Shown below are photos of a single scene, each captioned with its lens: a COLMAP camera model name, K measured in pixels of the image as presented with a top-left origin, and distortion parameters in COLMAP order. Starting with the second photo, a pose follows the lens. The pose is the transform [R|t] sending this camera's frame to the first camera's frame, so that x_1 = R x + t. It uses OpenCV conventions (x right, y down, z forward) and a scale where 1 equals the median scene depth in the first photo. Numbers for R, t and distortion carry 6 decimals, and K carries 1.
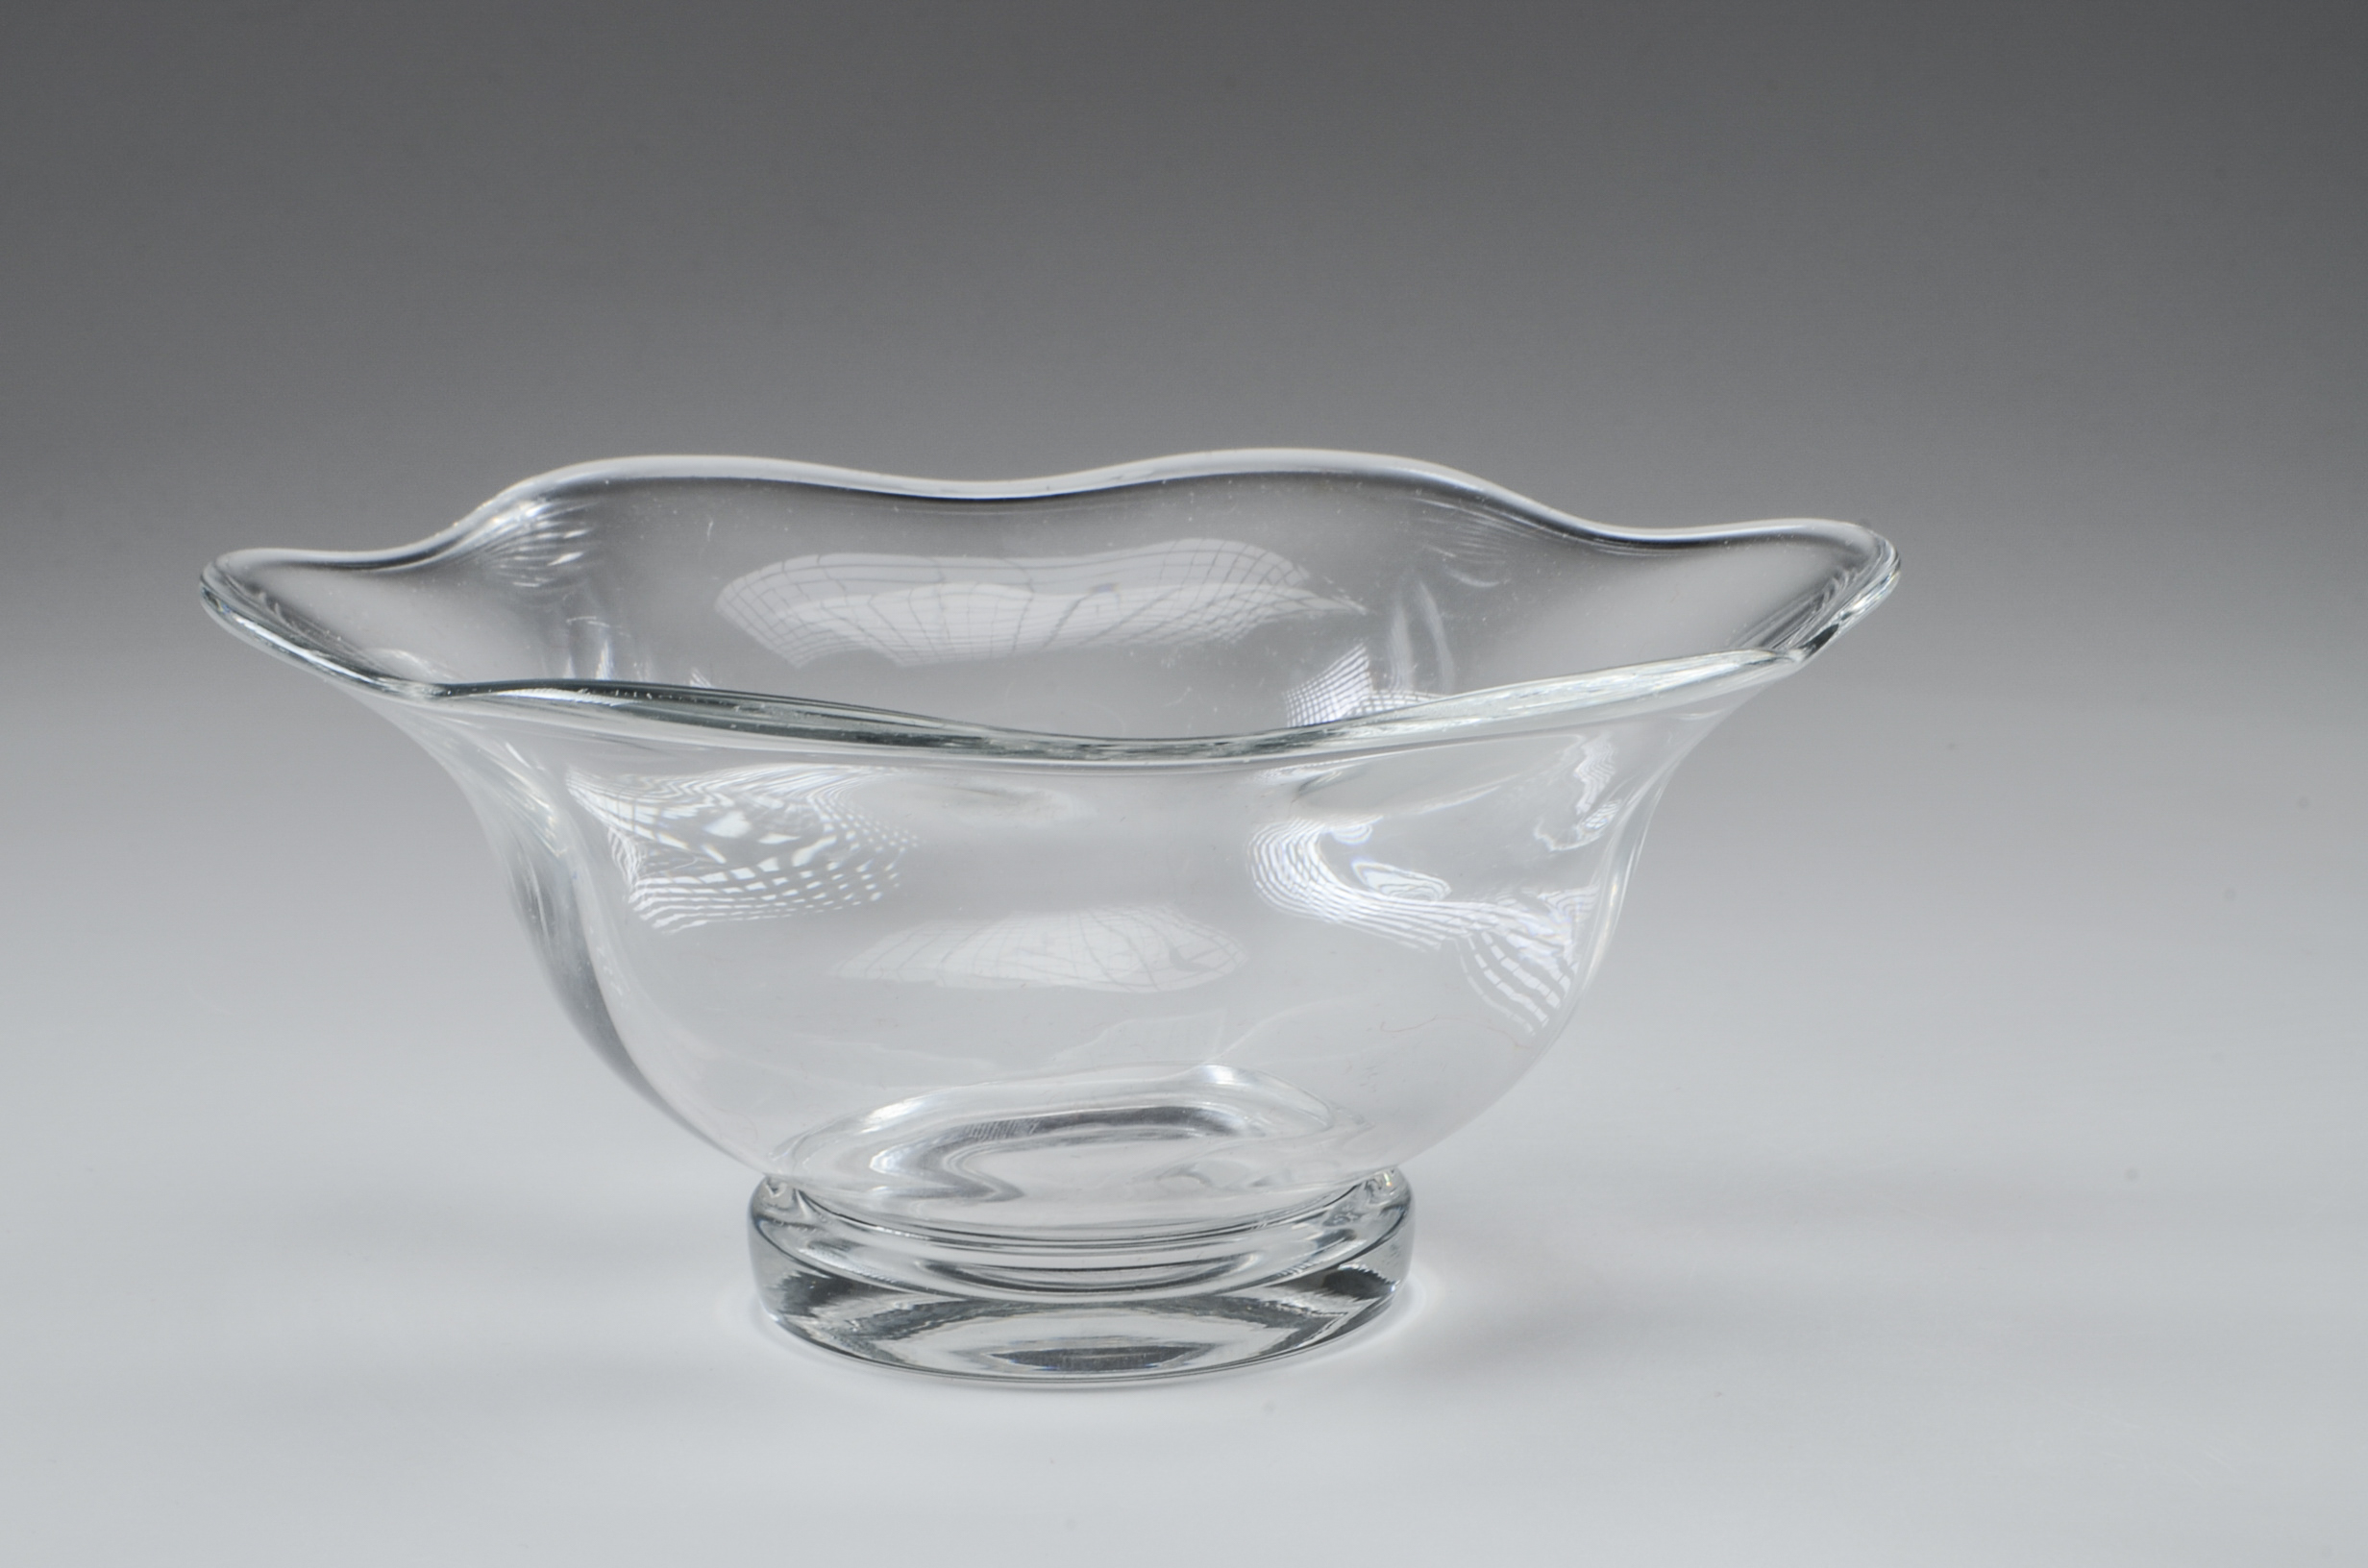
lens RADIAL K [[5460.6, 0, 1184.0], [0, 5460.6, 784.0], [0, 0, 1]] dist [-0.254929, -0.142607]
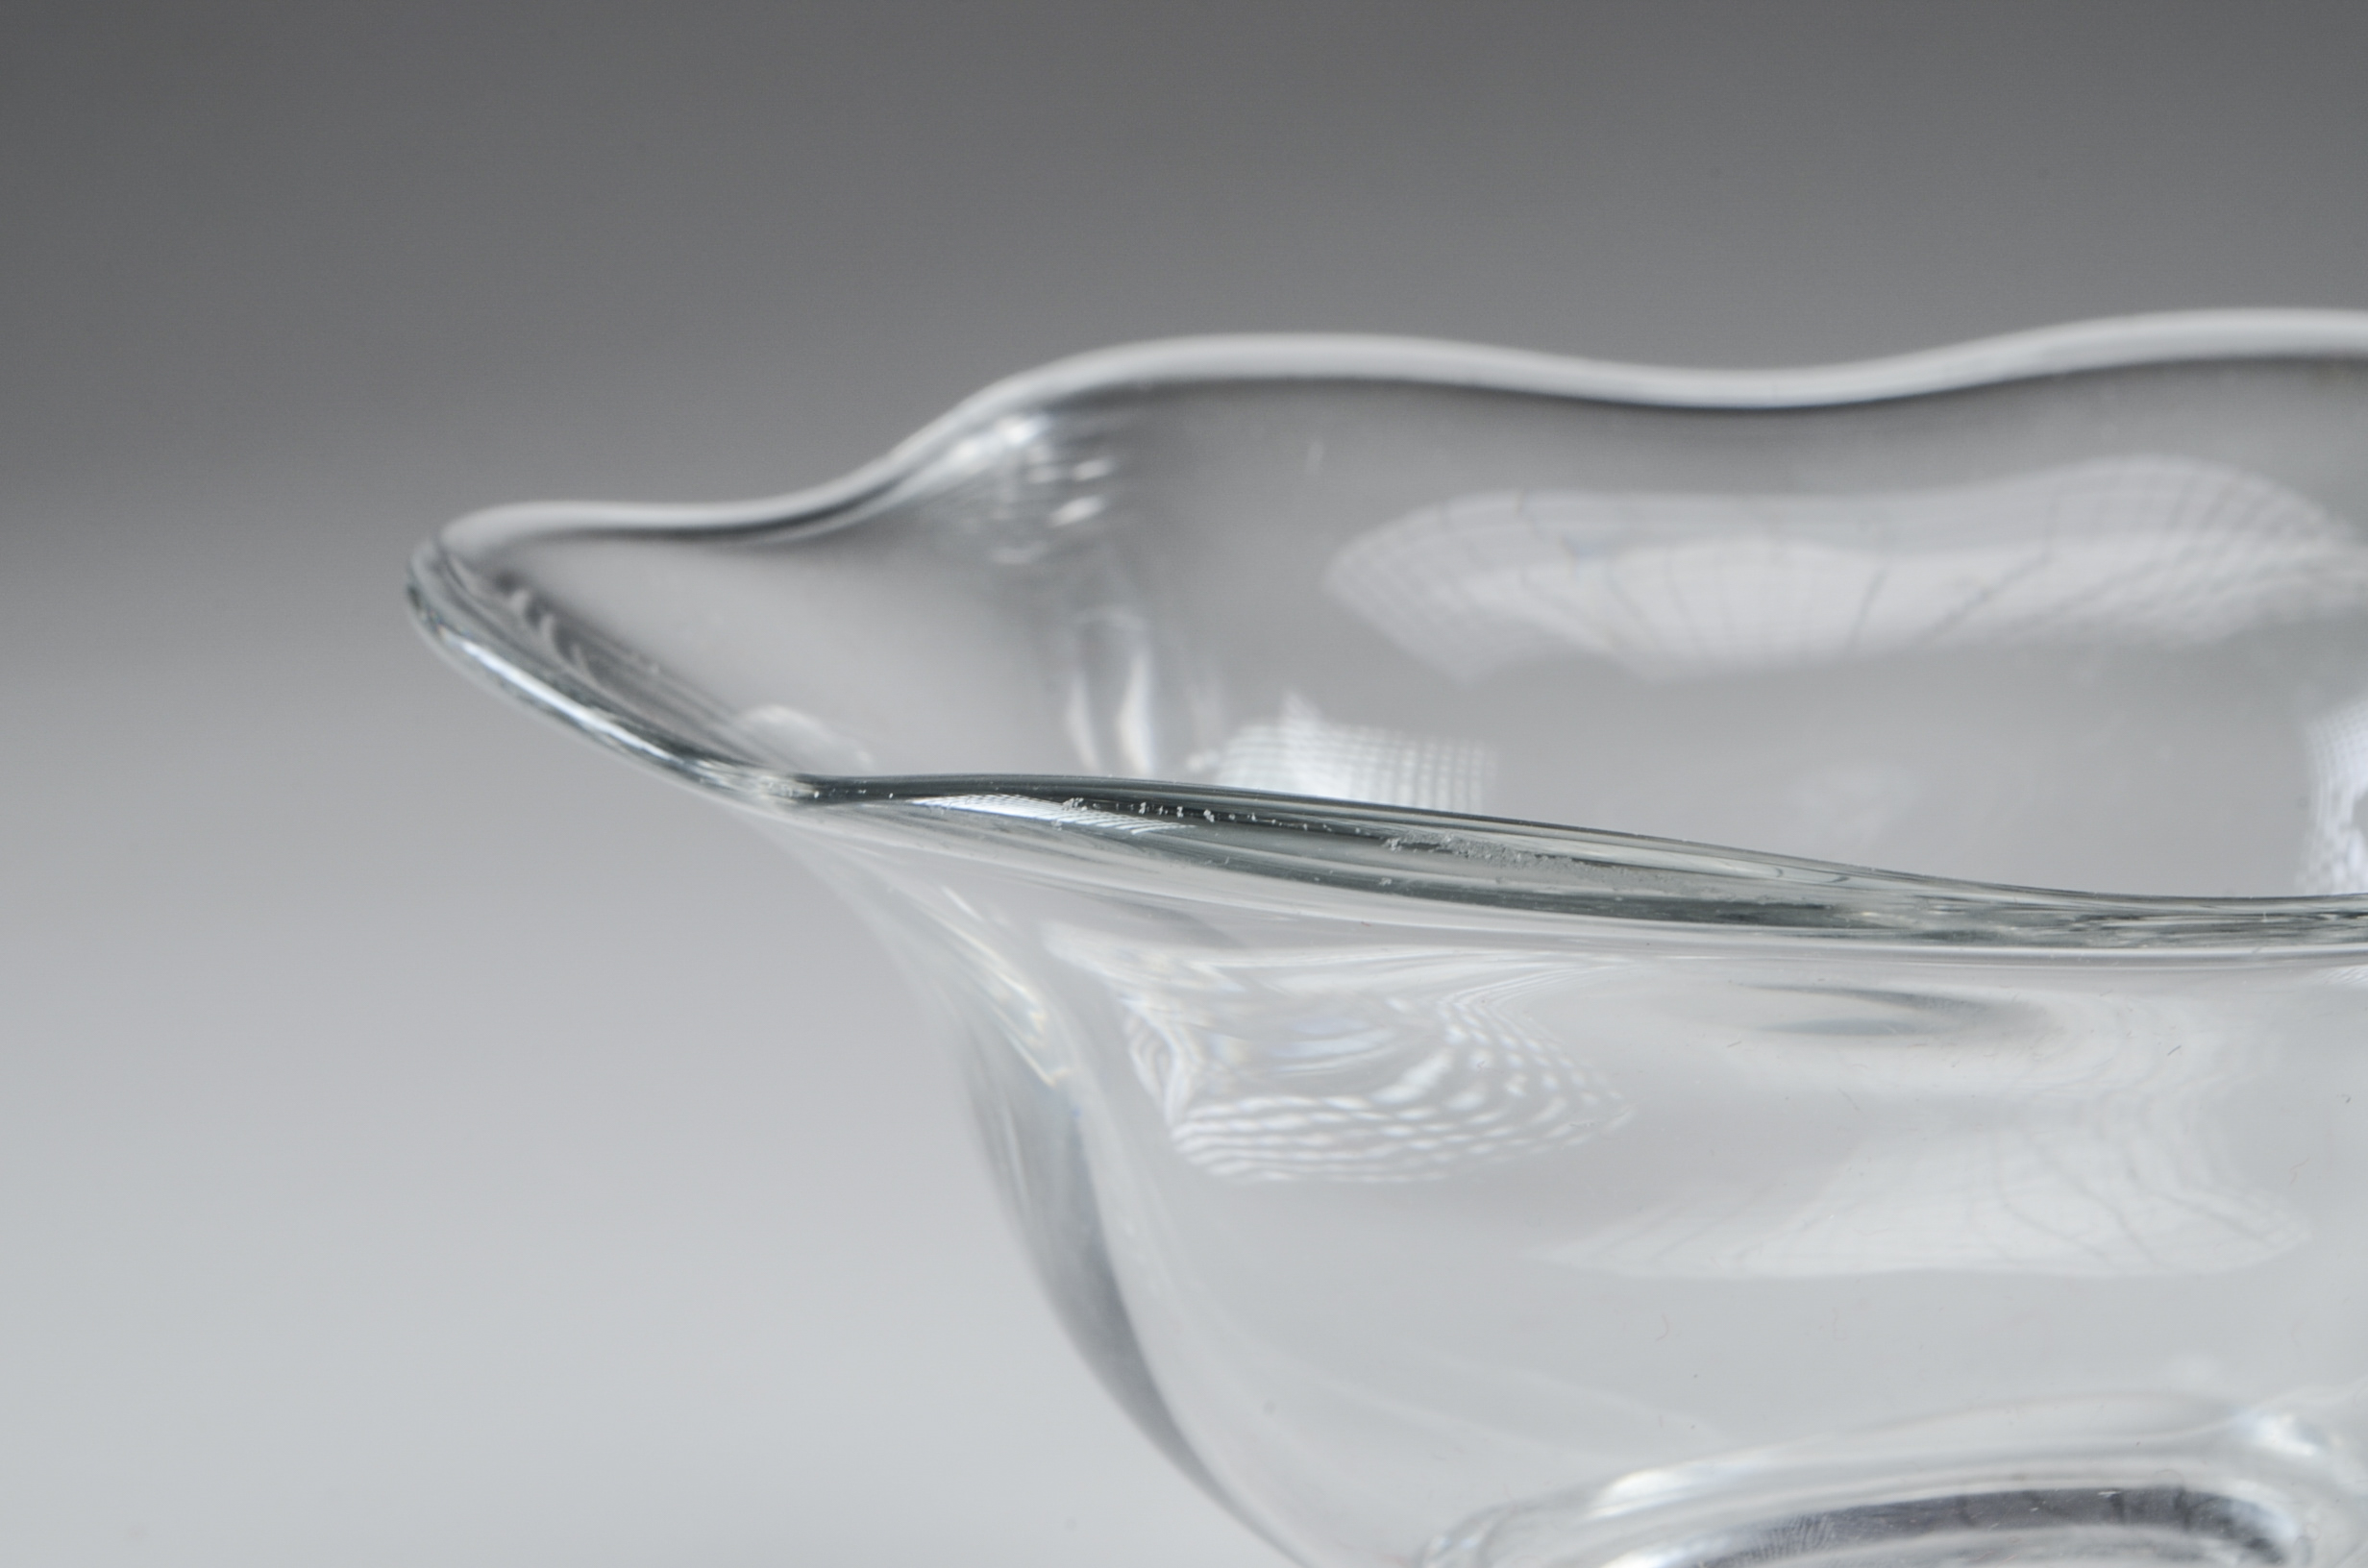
lens RADIAL K [[7491.6, 0, 1182.6], [0, 7491.6, 910.4], [0, 0, 1]] dist [-2.357812, 104.502178]
pose [[0.994578, -0.006414, -0.103793, -0.021604], [0.007992, 0.999859, 0.014794, -0.011955], [0.103683, -0.015544, 0.994489, 0.231536]]
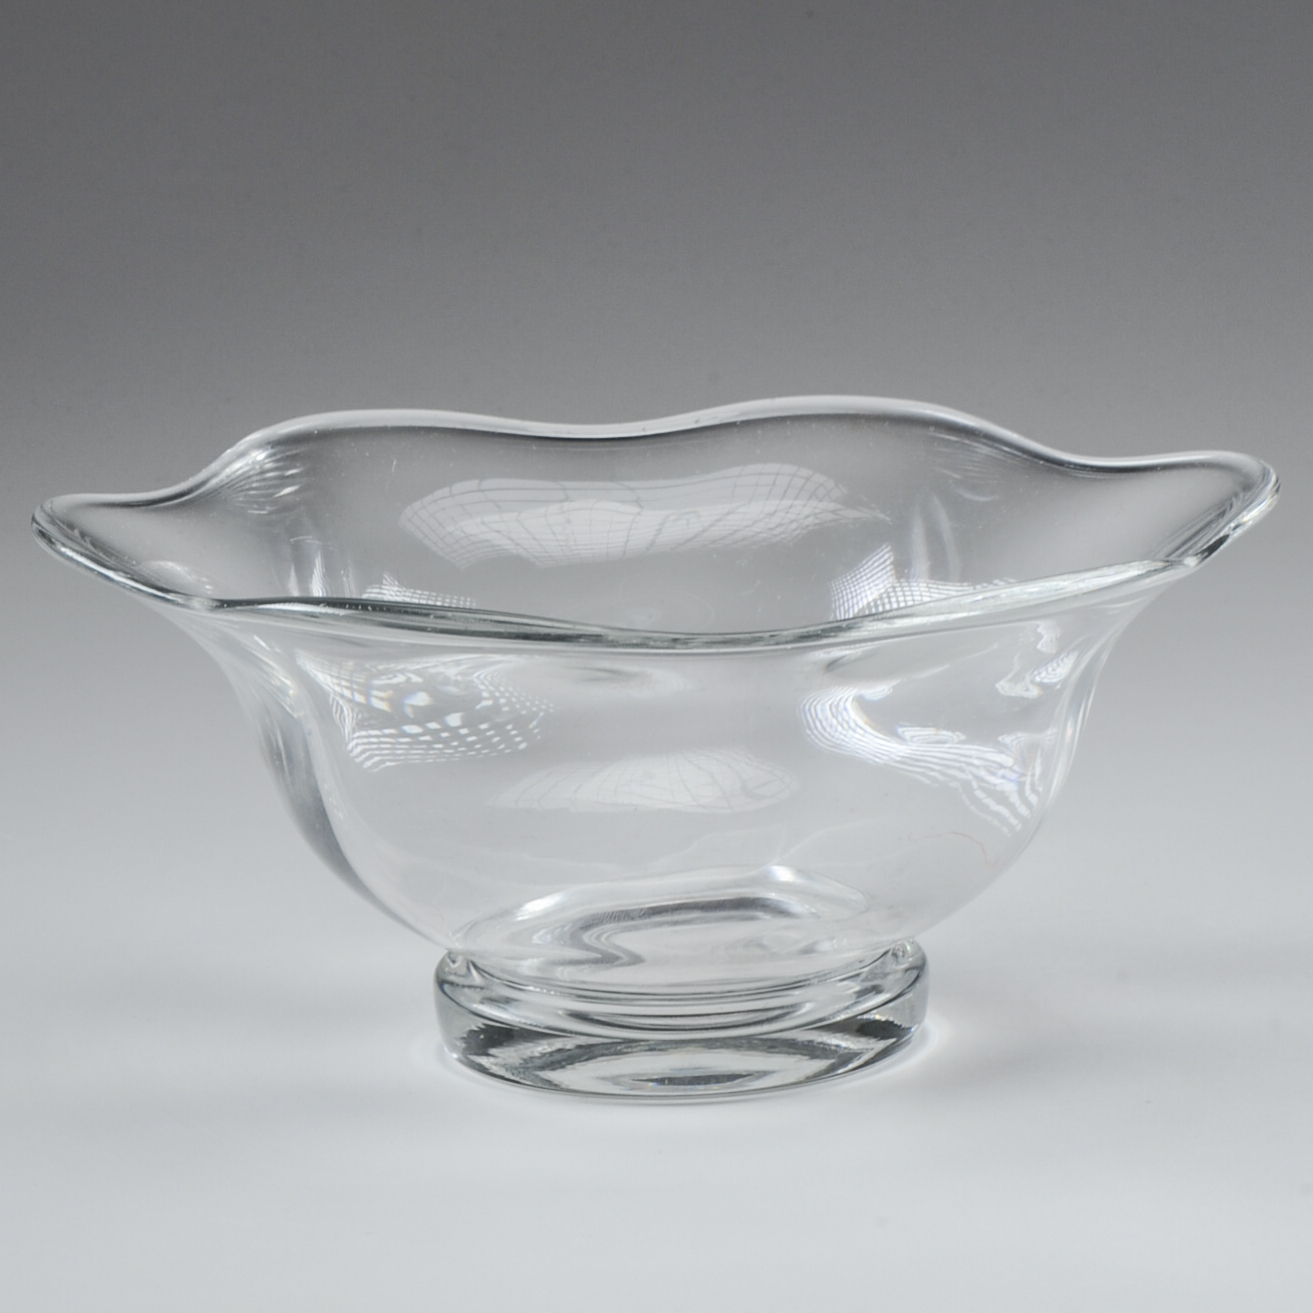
lens RADIAL K [[4567.4, 0, 656.5], [0, 4567.4, 656.5], [0, 0, 1]] dist [-0.913169, 1.327713]
pose [[0.999596, -0.013774, -0.024867, 0.004309], [0.013861, 0.999898, 0.003363, -0.004466], [0.024818, -0.003707, 0.999685, -0.127909]]
